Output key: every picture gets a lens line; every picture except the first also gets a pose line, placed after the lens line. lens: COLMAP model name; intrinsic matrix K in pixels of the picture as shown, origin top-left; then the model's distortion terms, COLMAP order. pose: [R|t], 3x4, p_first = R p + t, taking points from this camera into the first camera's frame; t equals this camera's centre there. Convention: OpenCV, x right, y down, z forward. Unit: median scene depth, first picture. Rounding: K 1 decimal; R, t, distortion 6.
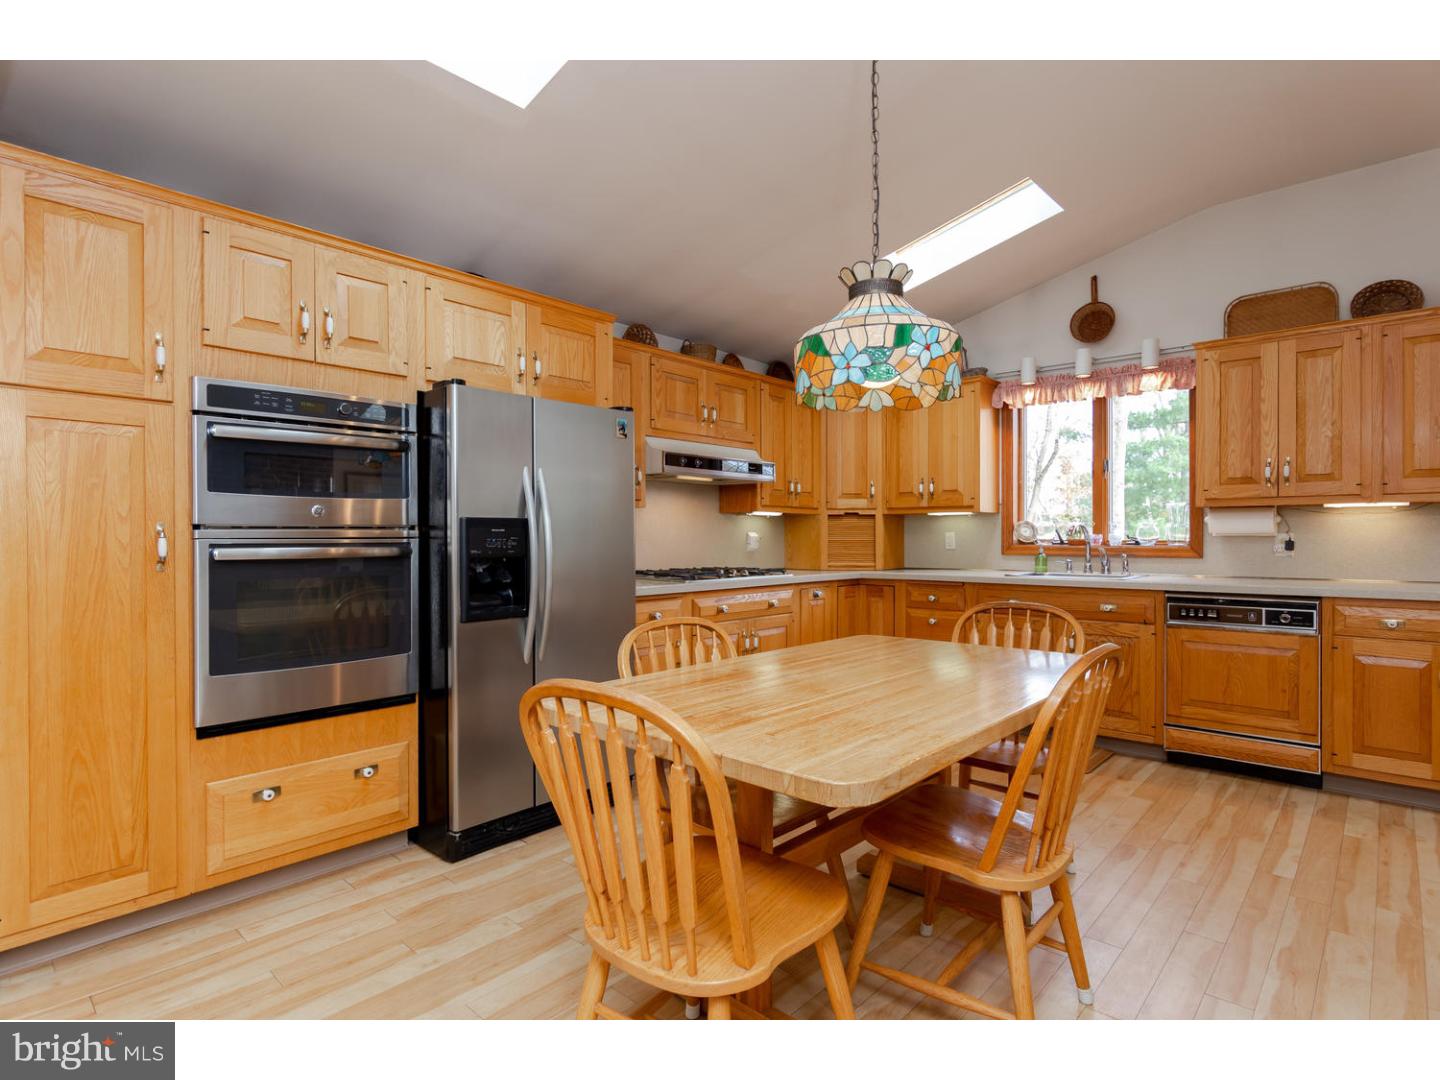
lens RADIAL K [[747.9, 0, 720.0], [0, 747.9, 540.0], [0, 0, 1]] dist [-0.000691, 0.000105]
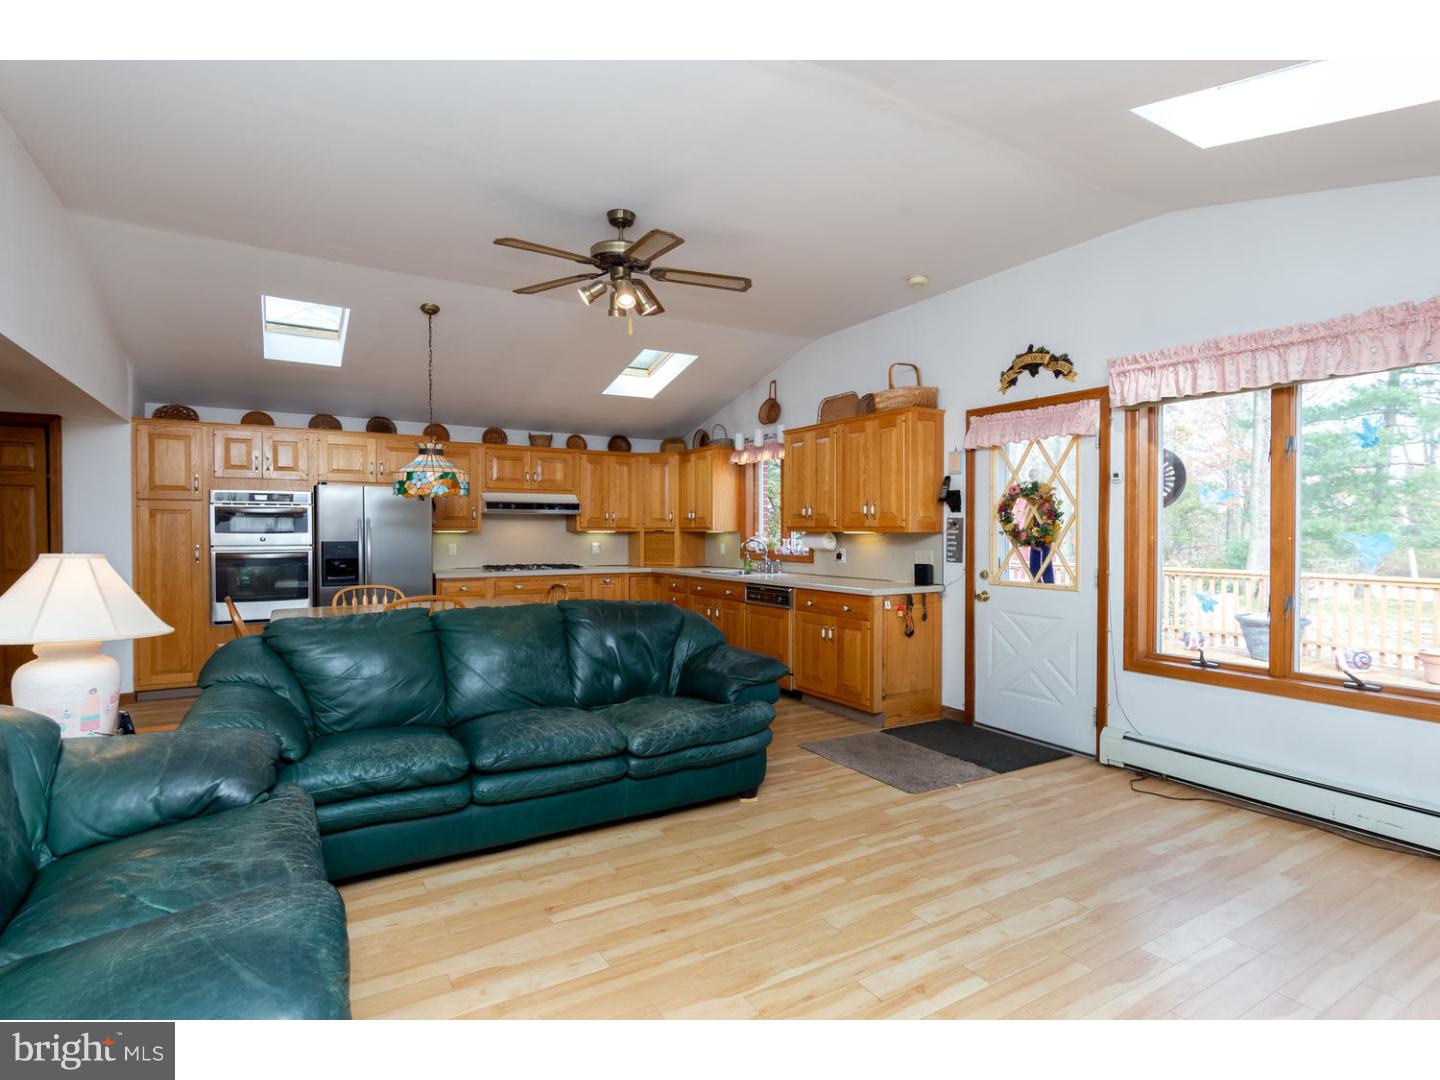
lens RADIAL K [[695.7, 0, 716.8], [0, 695.7, 540.2], [0, 0, 1]] dist [0.002419, 0.000481]
pose [[0.966516, 0.007623, -0.256494, 0.916569], [-0.005942, 0.999956, 0.007327, -0.037315], [0.256539, -0.005557, 0.966518, -0.510395]]
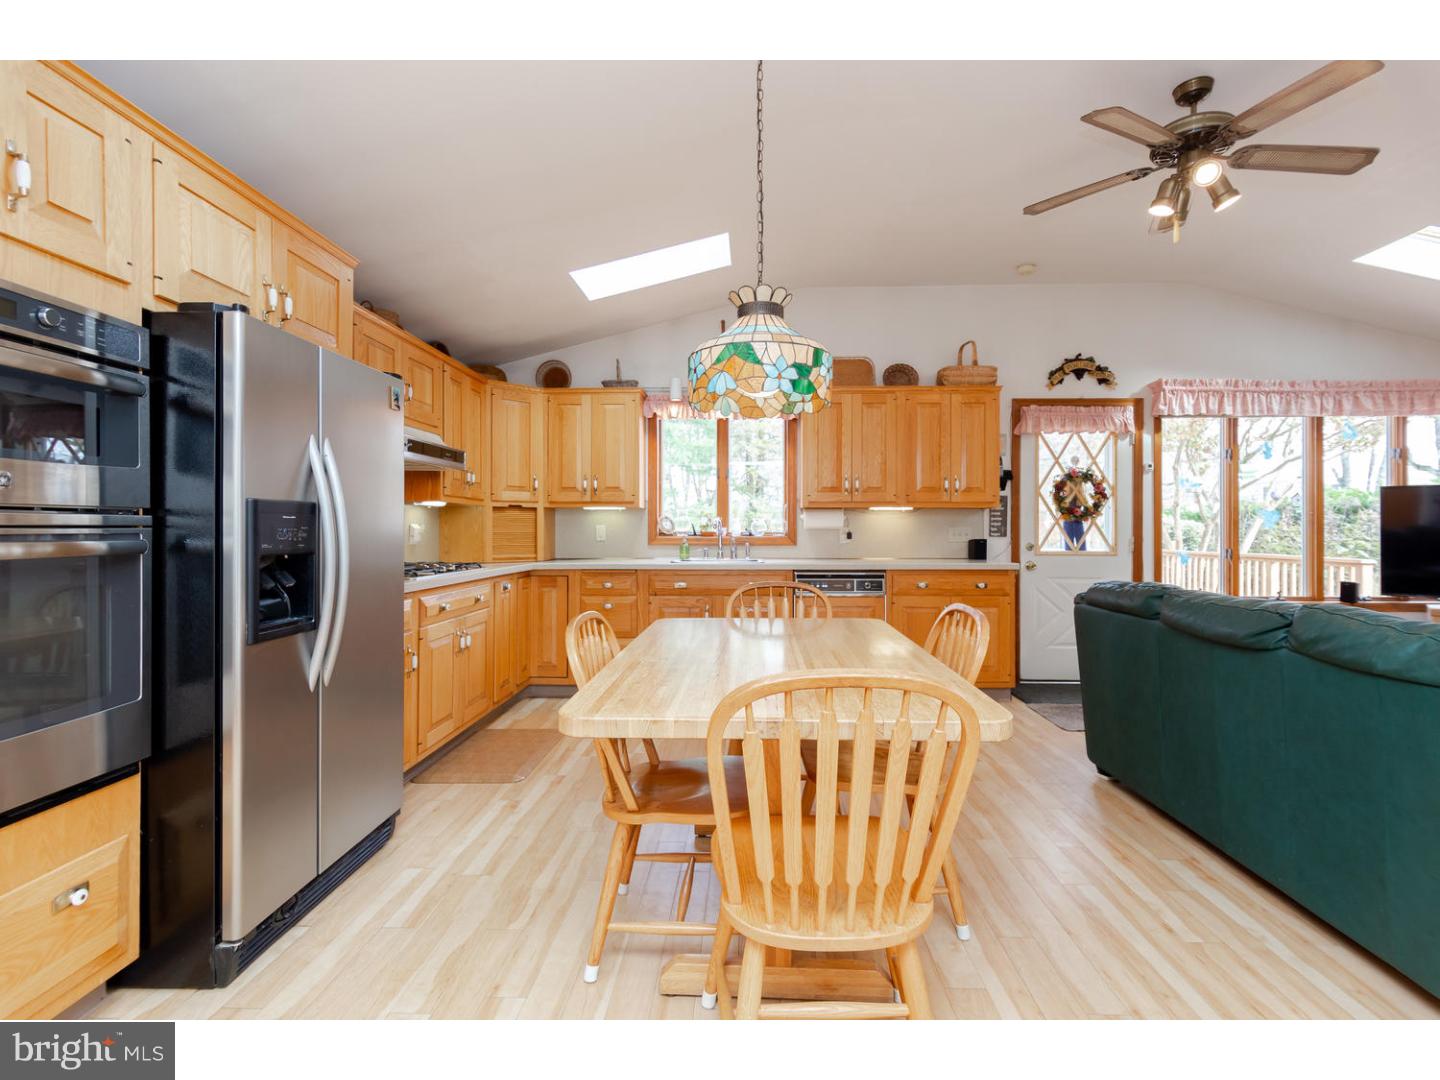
lens RADIAL K [[701.2, 0, 732.2], [0, 701.2, 530.0], [0, 0, 1]] dist [-0.000224, 0.000127]
pose [[0.755302, 0.002203, 0.655373, -0.305430], [0.001172, 0.999988, -0.004713, 0.002683], [-0.655376, 0.004328, 0.755291, 0.129692]]
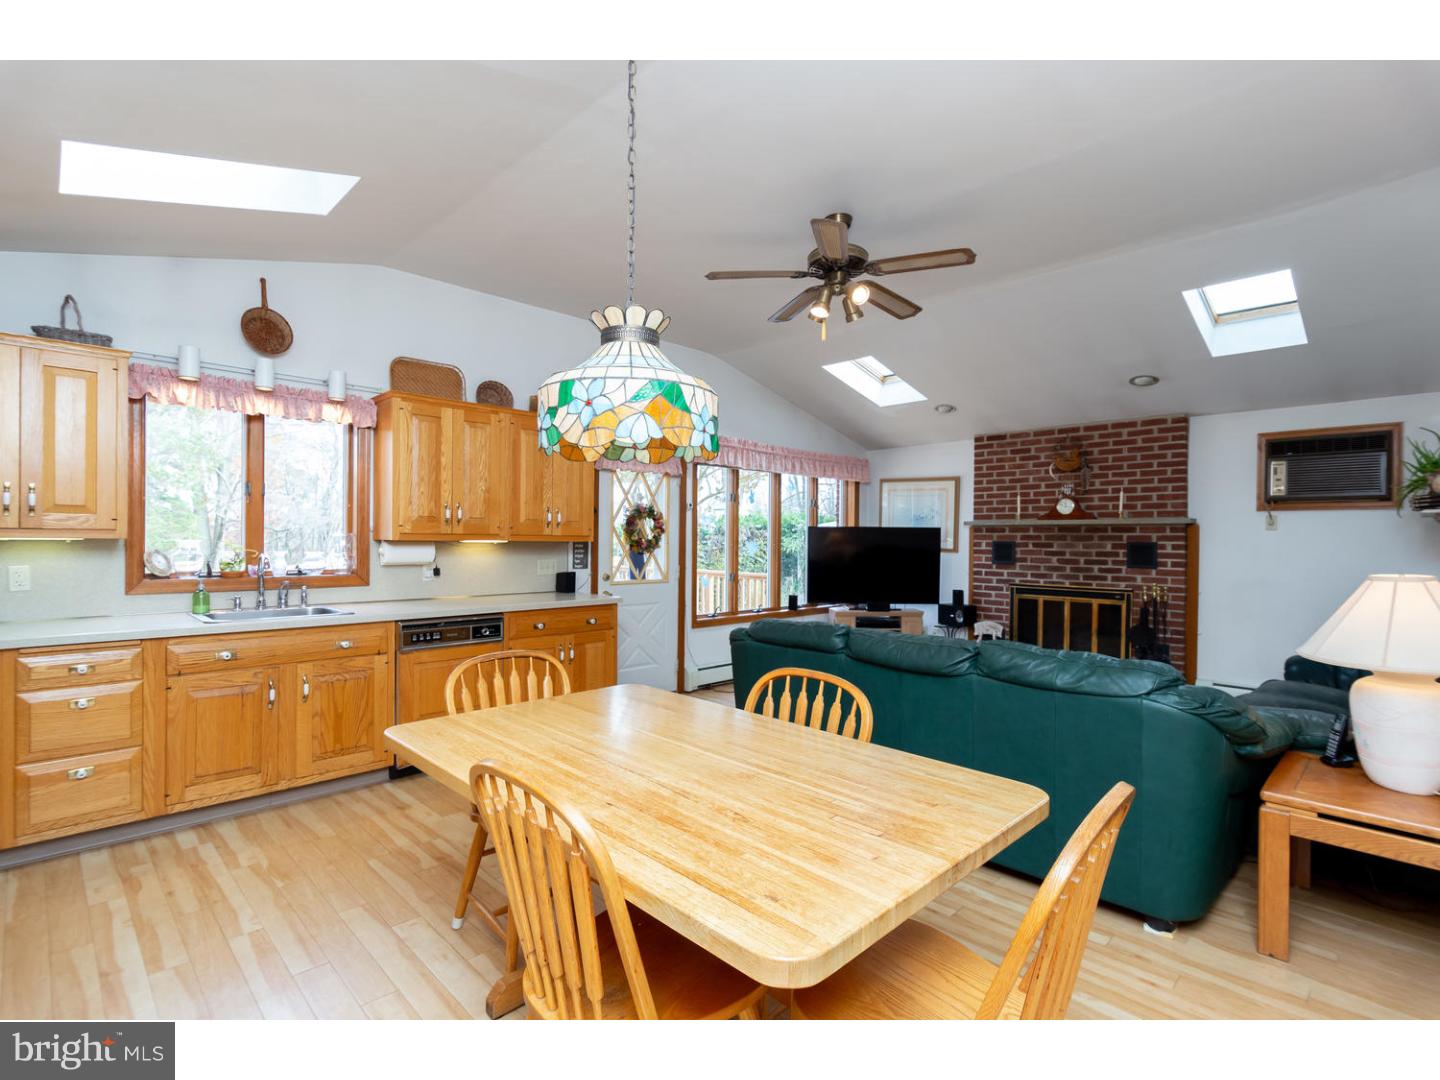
lens RADIAL K [[695.7, 0, 716.8], [0, 695.7, 540.2], [0, 0, 1]] dist [0.002419, 0.000481]
pose [[0.048298, -0.000127, 0.998833, -0.375889], [-0.004814, 0.999988, 0.000360, -0.048739], [-0.998821, -0.004826, 0.048297, 0.496444]]
